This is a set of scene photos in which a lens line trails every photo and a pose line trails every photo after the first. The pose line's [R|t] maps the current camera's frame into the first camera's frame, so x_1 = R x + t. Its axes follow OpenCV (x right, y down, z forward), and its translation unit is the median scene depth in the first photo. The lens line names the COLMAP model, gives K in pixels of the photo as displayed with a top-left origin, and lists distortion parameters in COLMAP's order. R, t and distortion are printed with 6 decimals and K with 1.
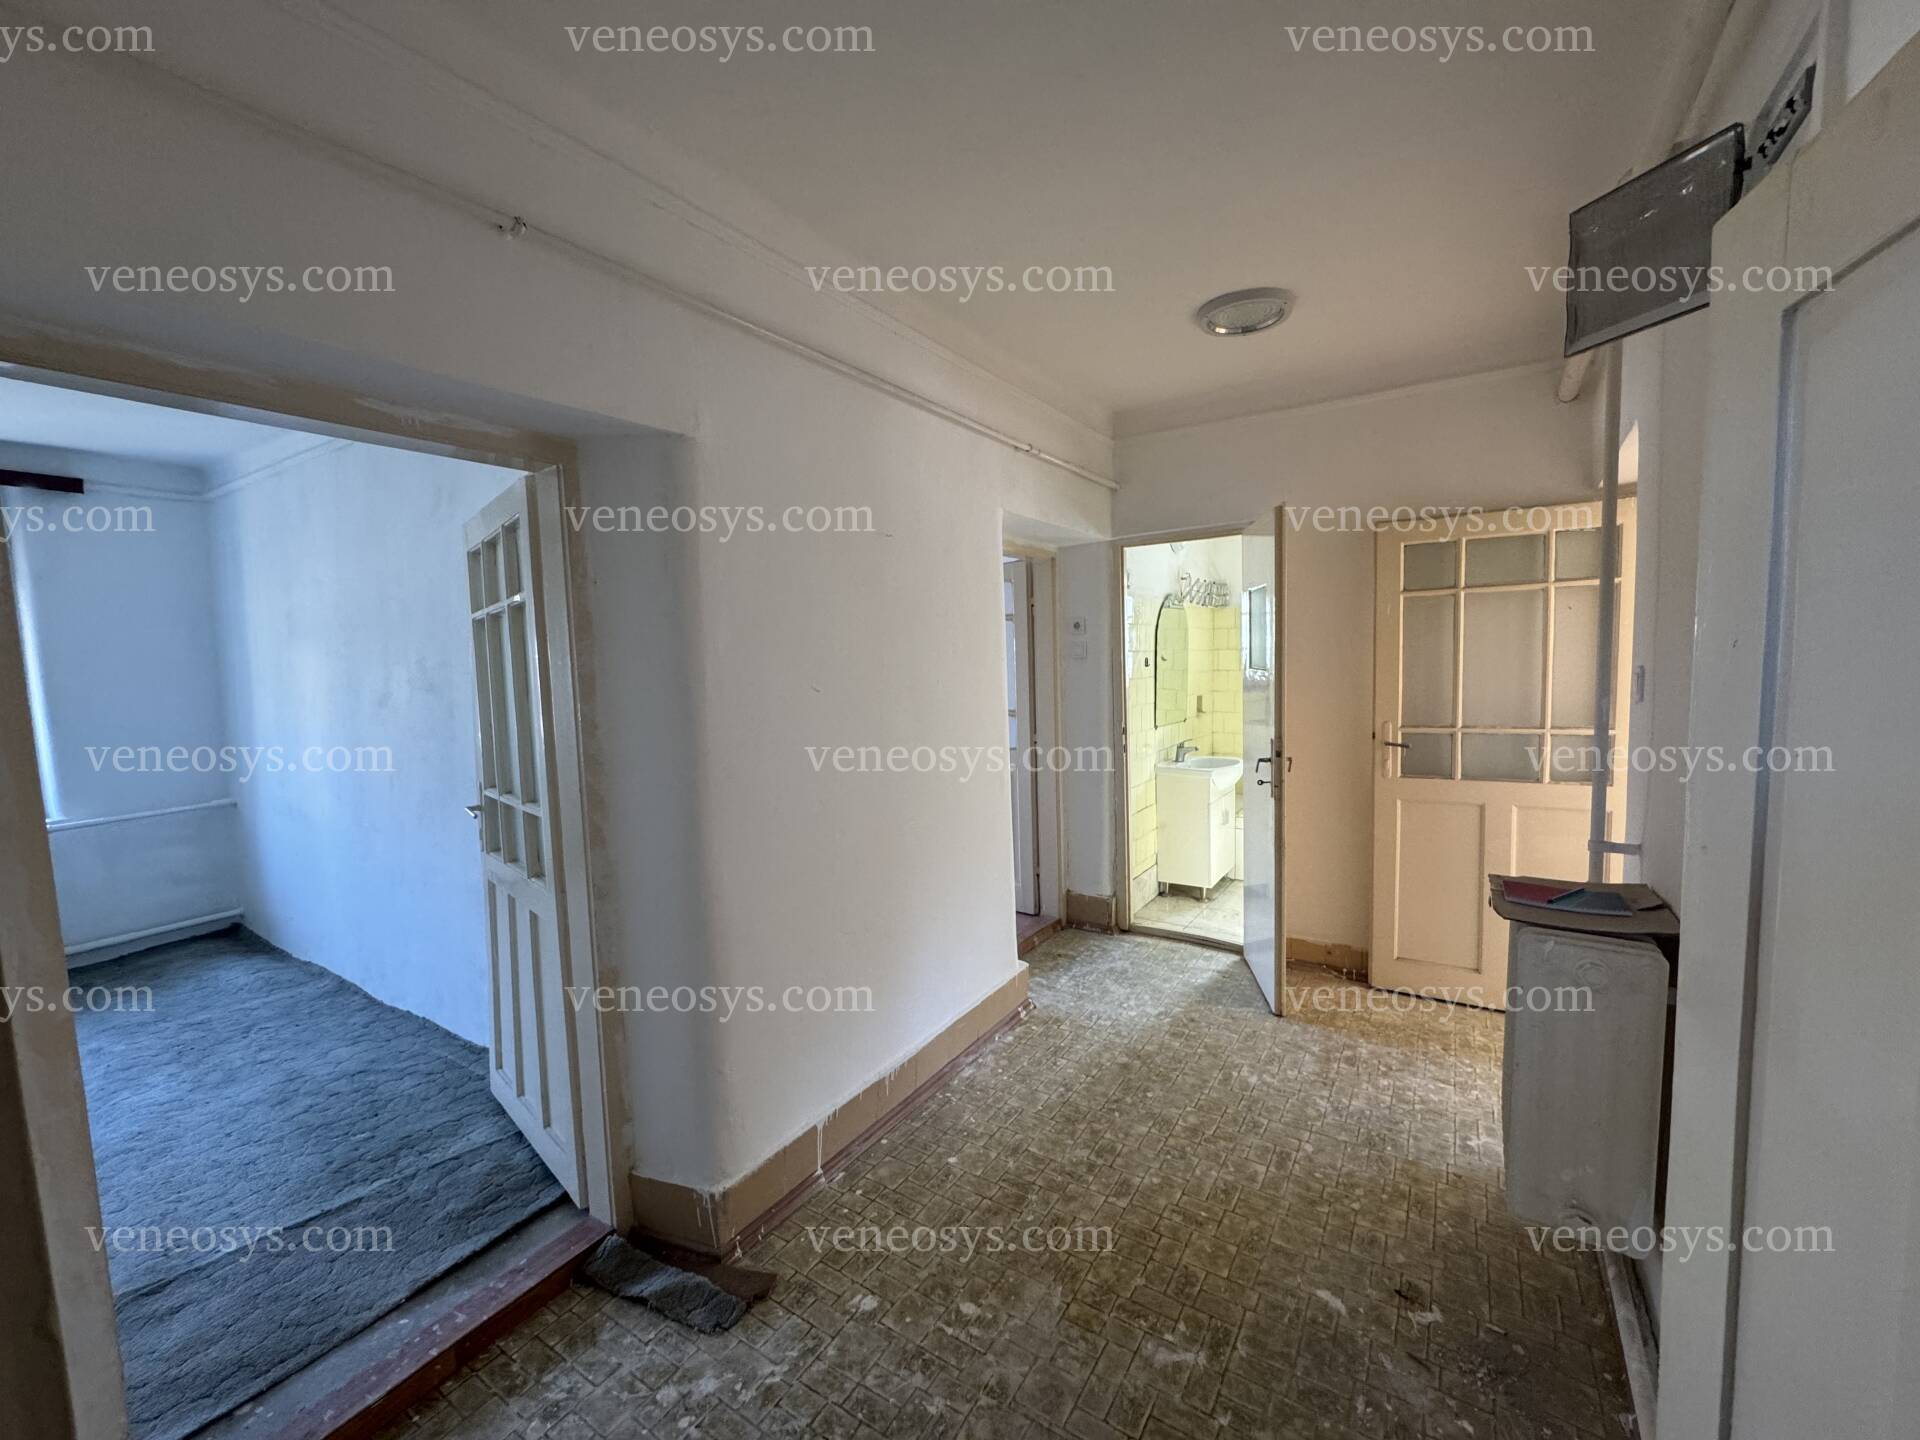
lens RADIAL K [[766.8, 0, 953.4], [0, 766.8, 714.8], [0, 0, 1]] dist [-0.004156, -0.000001]
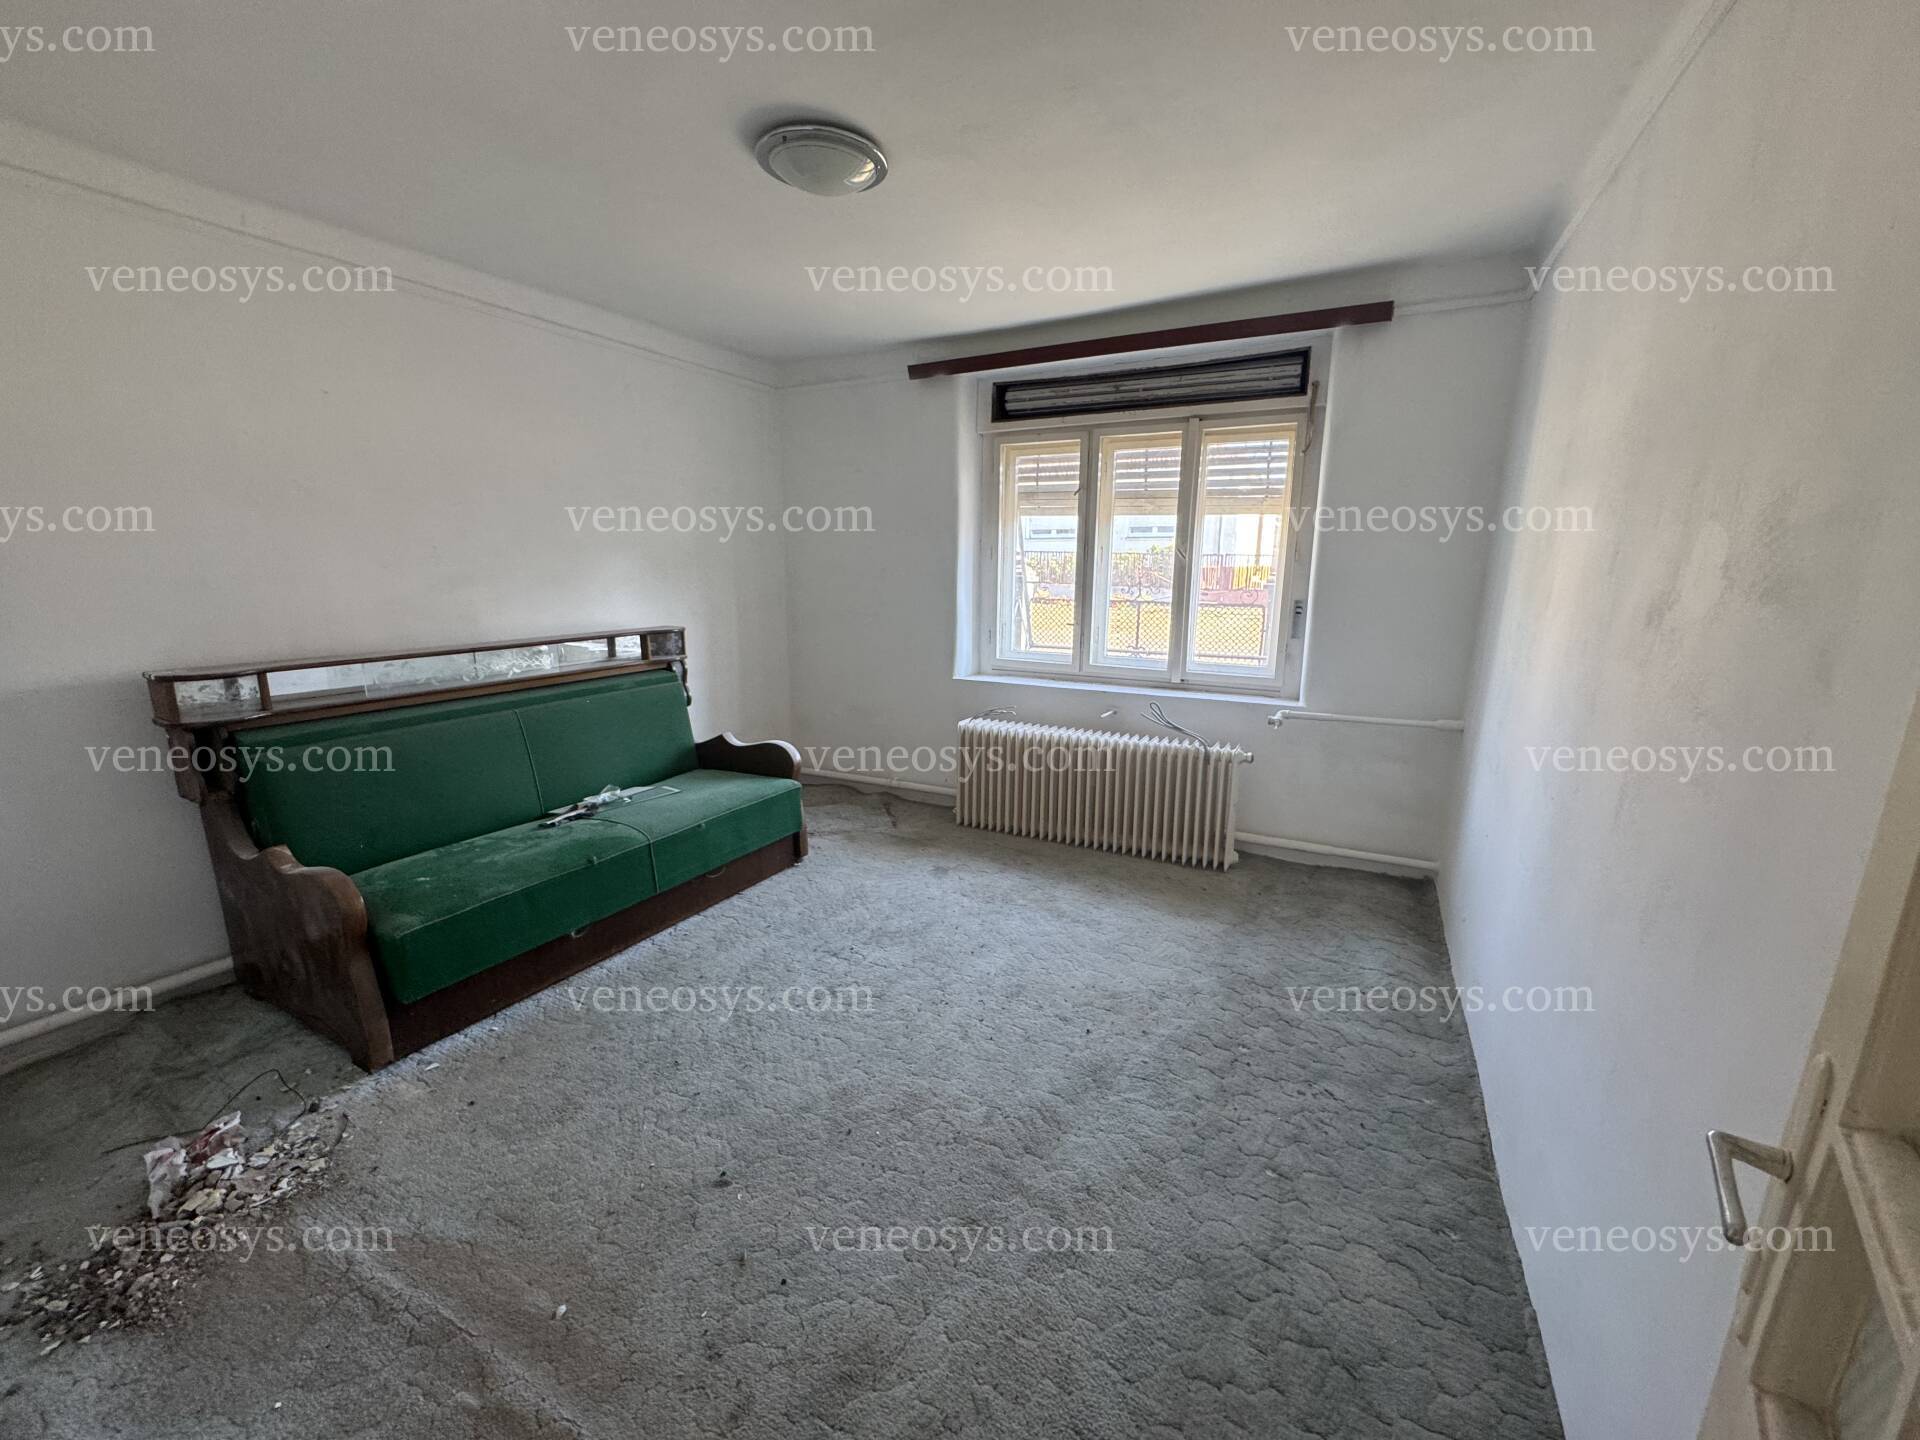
lens RADIAL K [[766.8, 0, 952.8], [0, 766.8, 729.0], [0, 0, 1]] dist [-0.004156, -0.000001]
pose [[0.095367, 0.236399, -0.966965, -0.337070], [-0.078738, 0.970140, 0.229410, -0.020698], [0.992323, 0.054258, 0.111133, 0.537403]]
